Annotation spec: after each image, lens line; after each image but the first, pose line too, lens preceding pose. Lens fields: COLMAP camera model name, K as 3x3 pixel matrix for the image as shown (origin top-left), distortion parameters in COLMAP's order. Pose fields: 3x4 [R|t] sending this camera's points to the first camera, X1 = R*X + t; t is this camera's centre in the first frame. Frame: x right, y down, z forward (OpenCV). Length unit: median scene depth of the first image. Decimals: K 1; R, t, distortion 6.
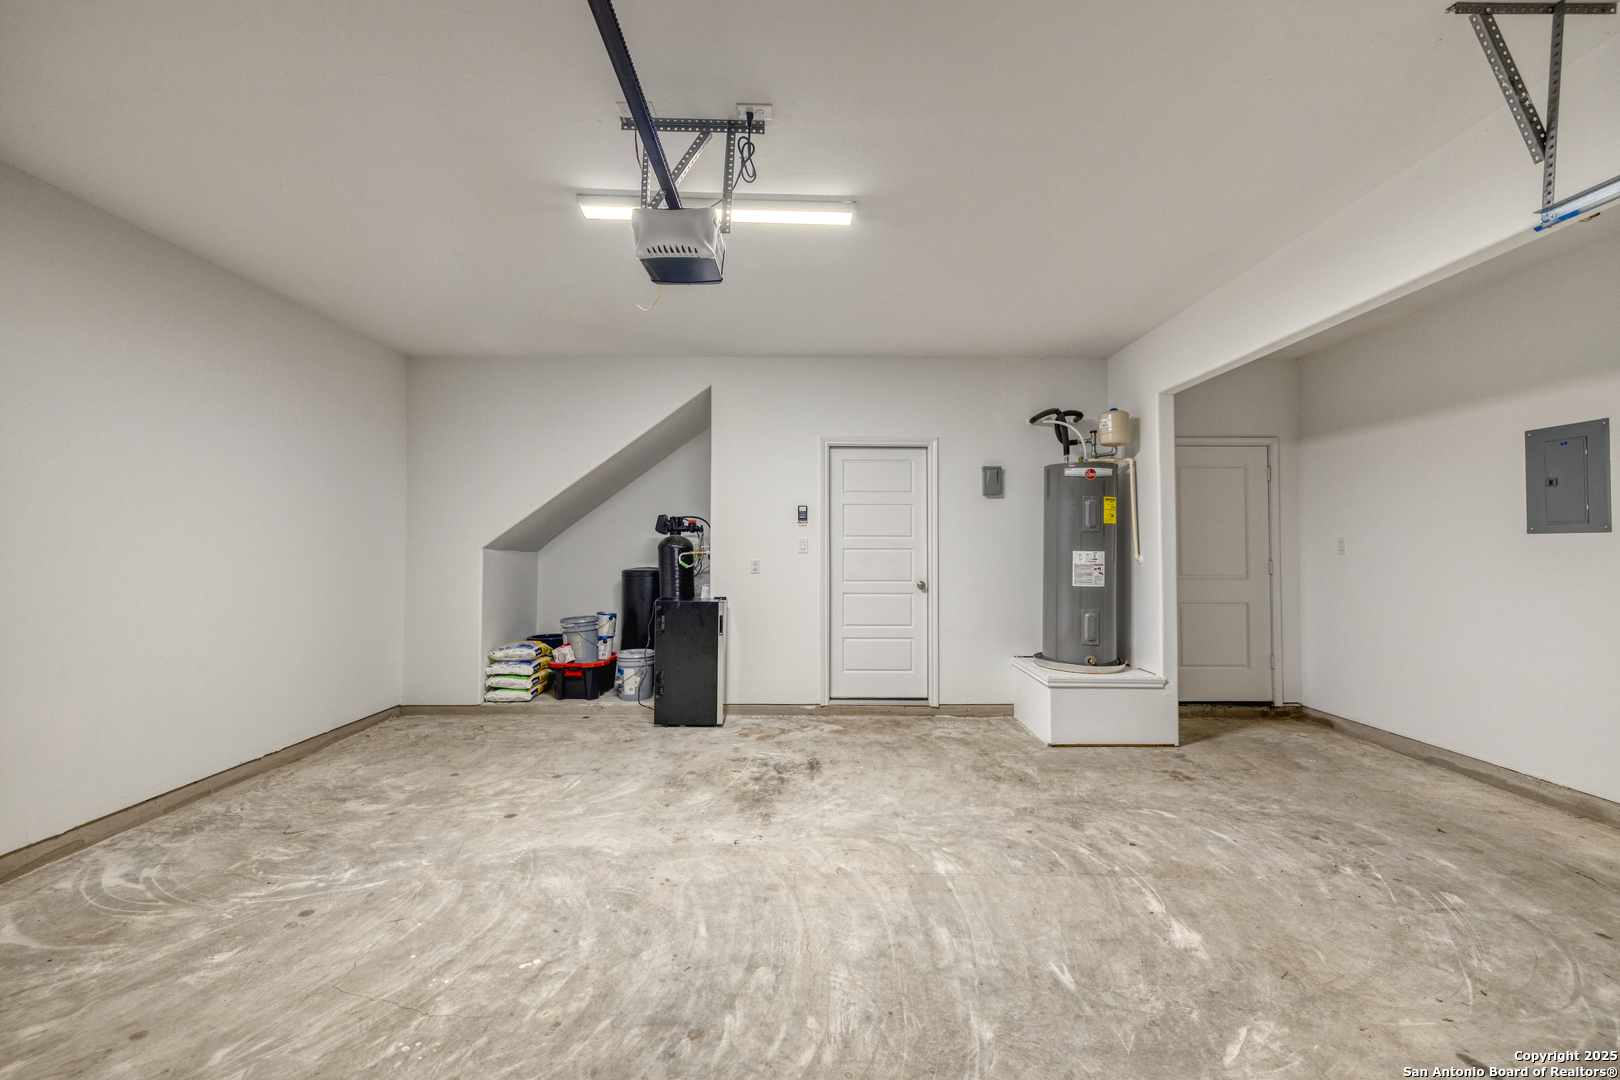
lens RADIAL K [[685.1, 0, 800.1], [0, 685.1, 540.4], [0, 0, 1]] dist [-0.003407, 0.000231]
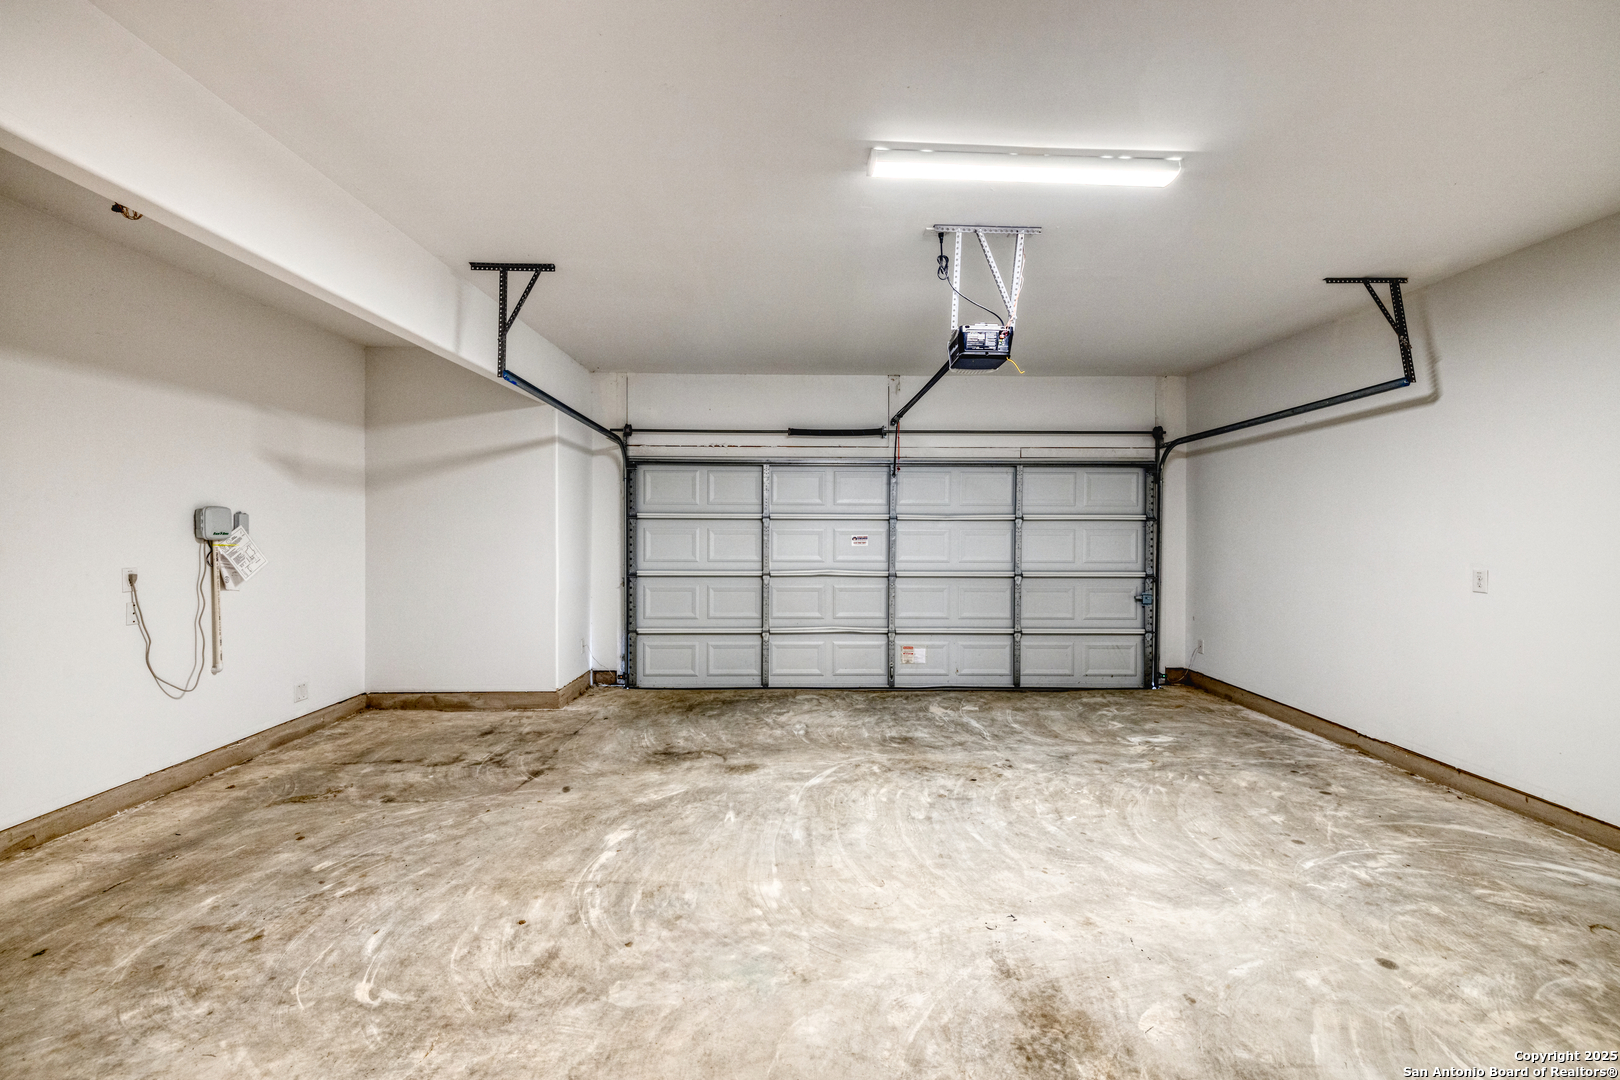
lens RADIAL K [[685.1, 0, 817.3], [0, 685.1, 540.6], [0, 0, 1]] dist [-0.003407, 0.000231]
pose [[-0.999358, -0.004986, -0.035492, 0.181424], [-0.005146, 0.999977, 0.004433, -0.008989], [0.035469, 0.004613, -0.999360, 1.930716]]
